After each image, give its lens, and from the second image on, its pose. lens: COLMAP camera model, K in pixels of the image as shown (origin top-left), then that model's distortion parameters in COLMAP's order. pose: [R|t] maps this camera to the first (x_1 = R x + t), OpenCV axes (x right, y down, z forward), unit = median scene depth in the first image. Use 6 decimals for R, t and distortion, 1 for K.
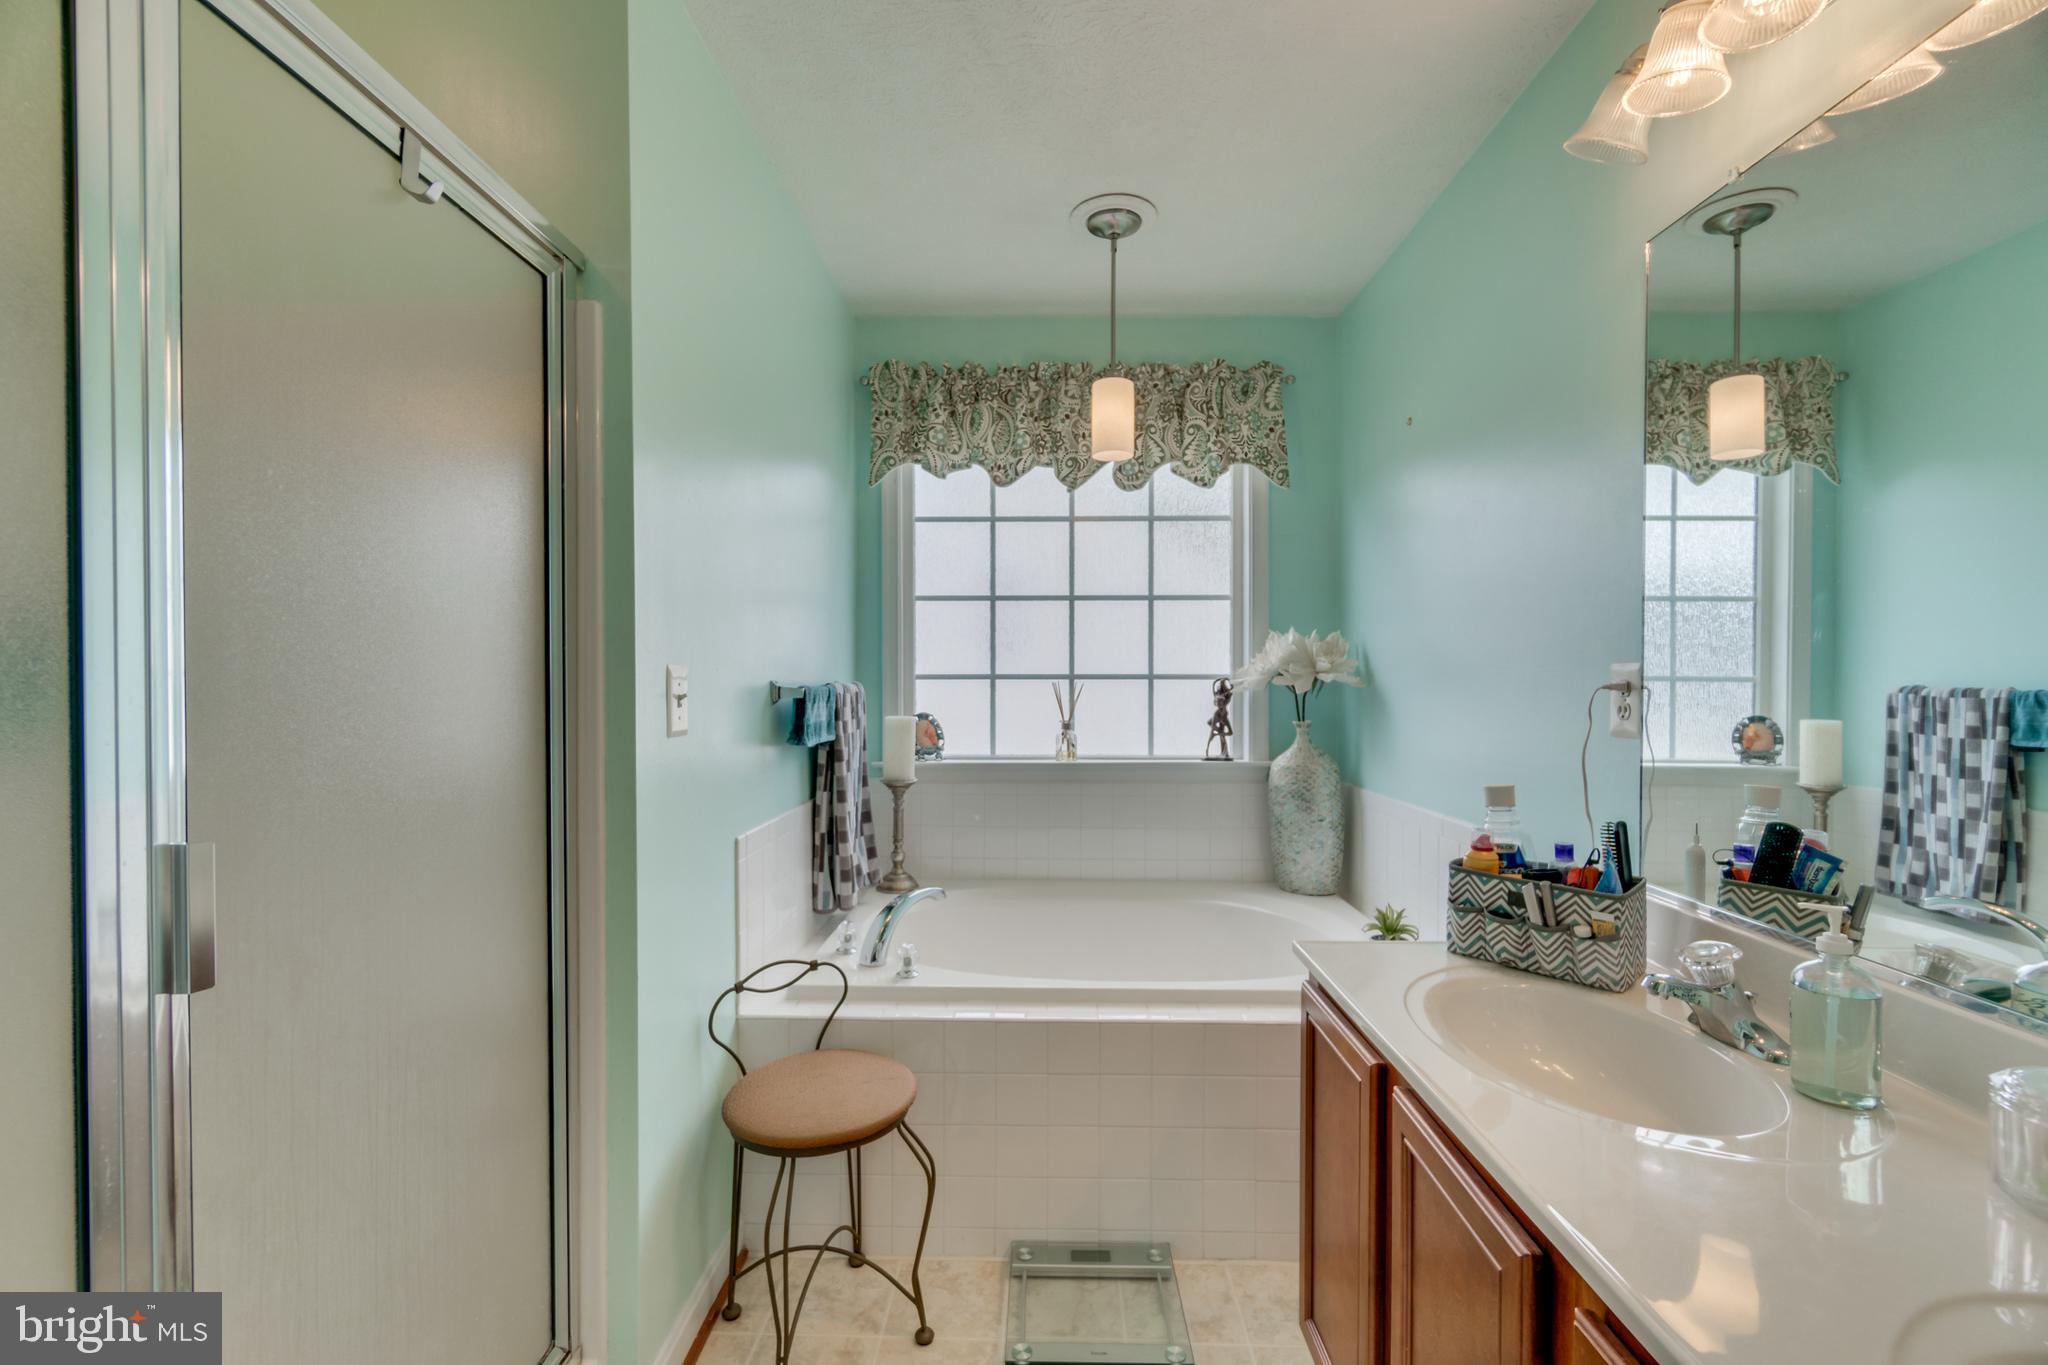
lens RADIAL K [[881.3, 0, 1022.6], [0, 881.3, 690.8], [0, 0, 1]] dist [-0.000119, 0.000154]
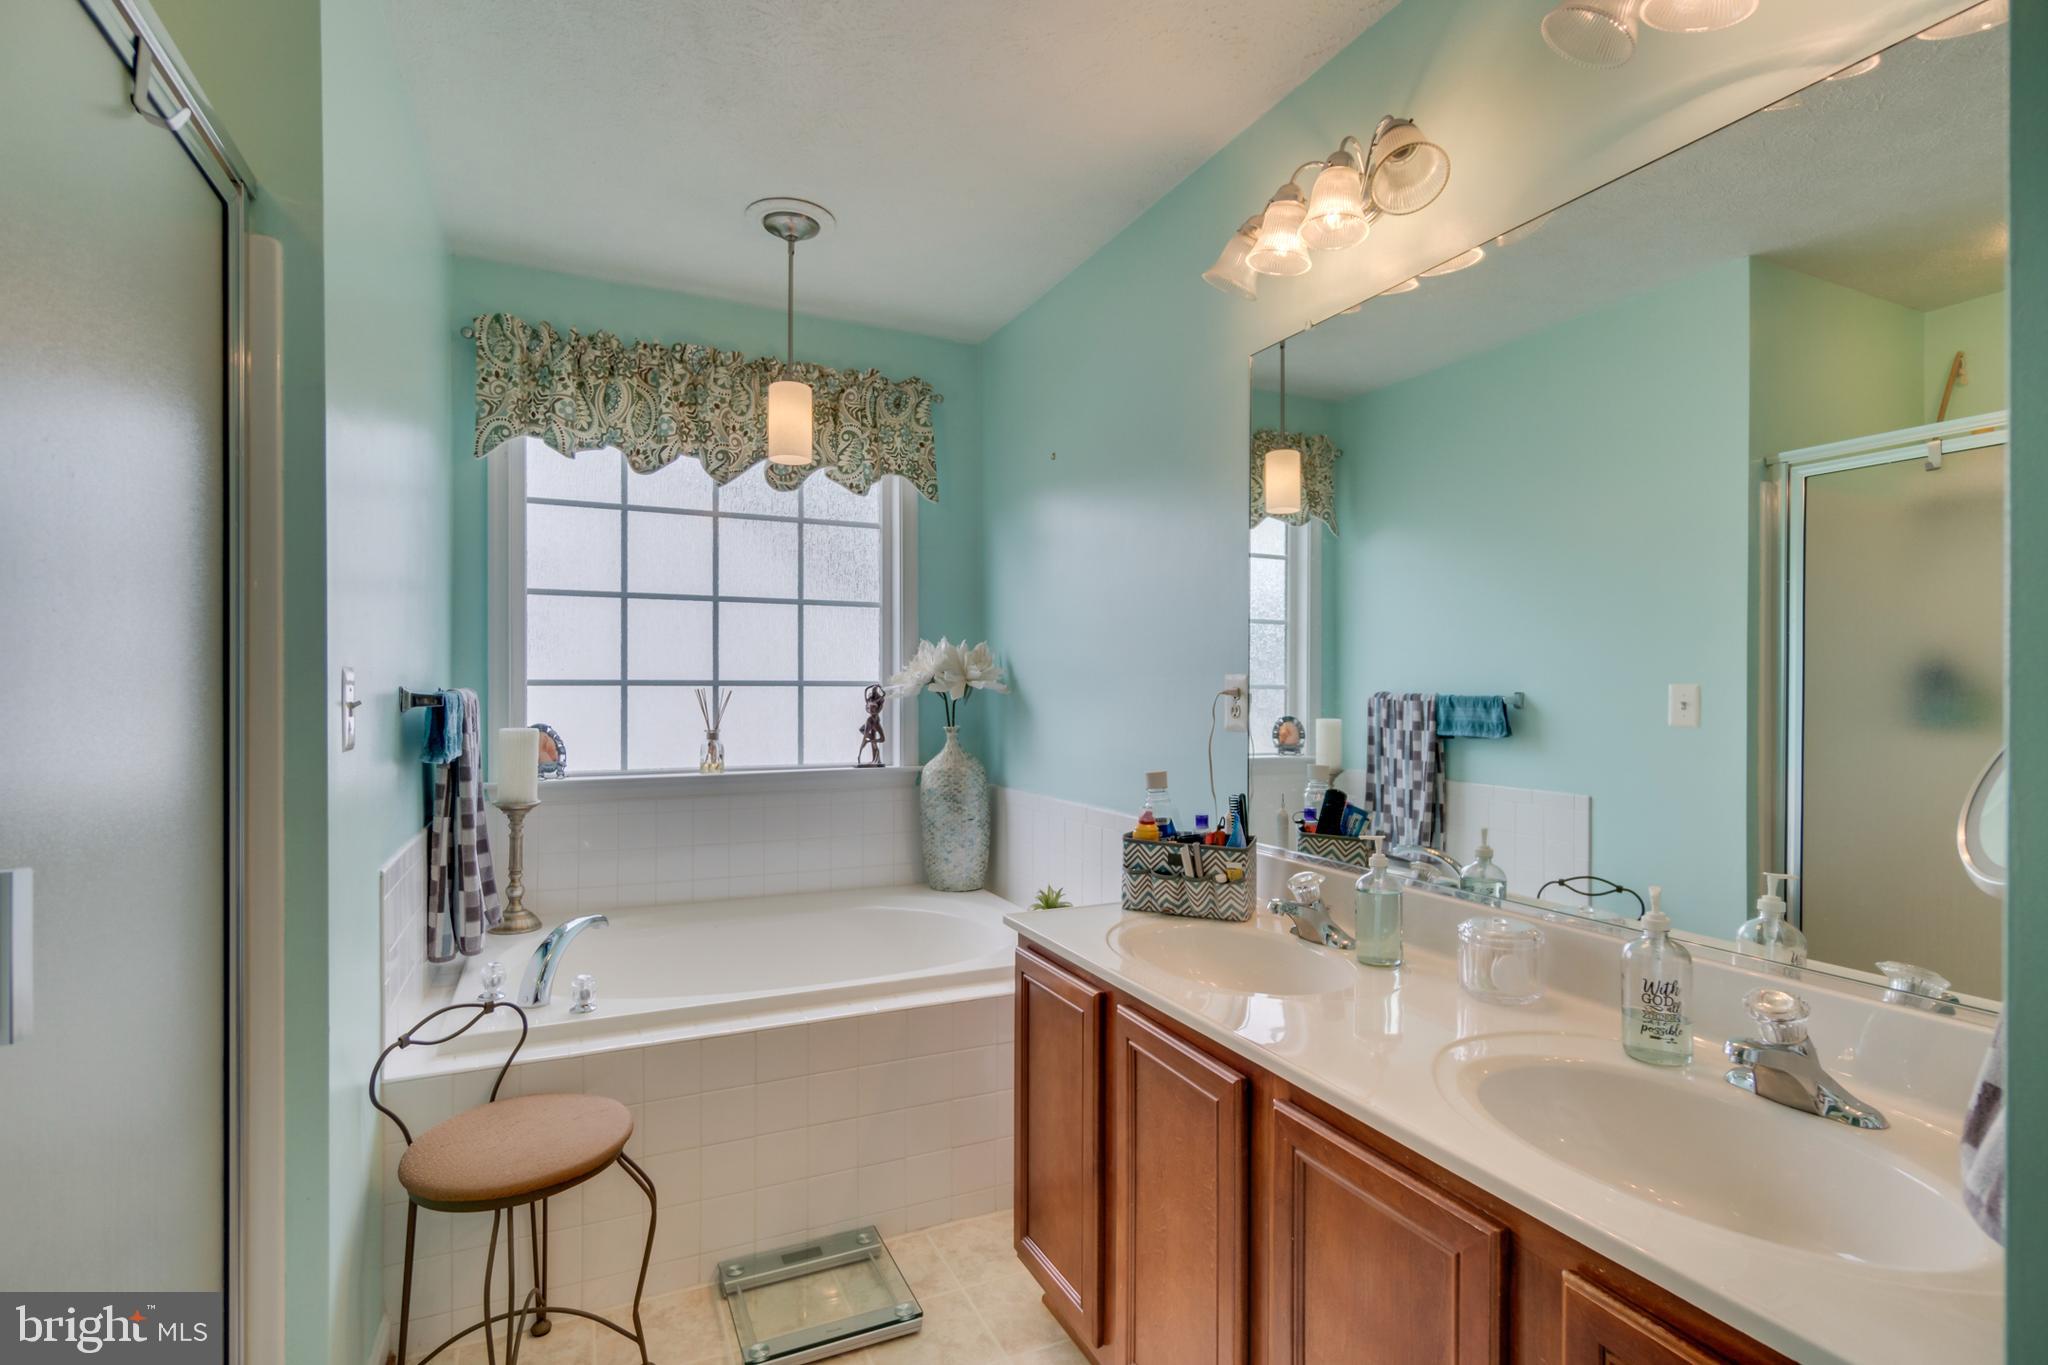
lens RADIAL K [[978.0, 0, 1020.7], [0, 978.0, 692.2], [0, 0, 1]] dist [0.001122, 0.013148]
pose [[0.897167, -0.000441, 0.441692, -0.123320], [0.003665, 0.999972, -0.006447, 0.001741], [-0.441677, 0.007403, 0.897144, -0.079492]]
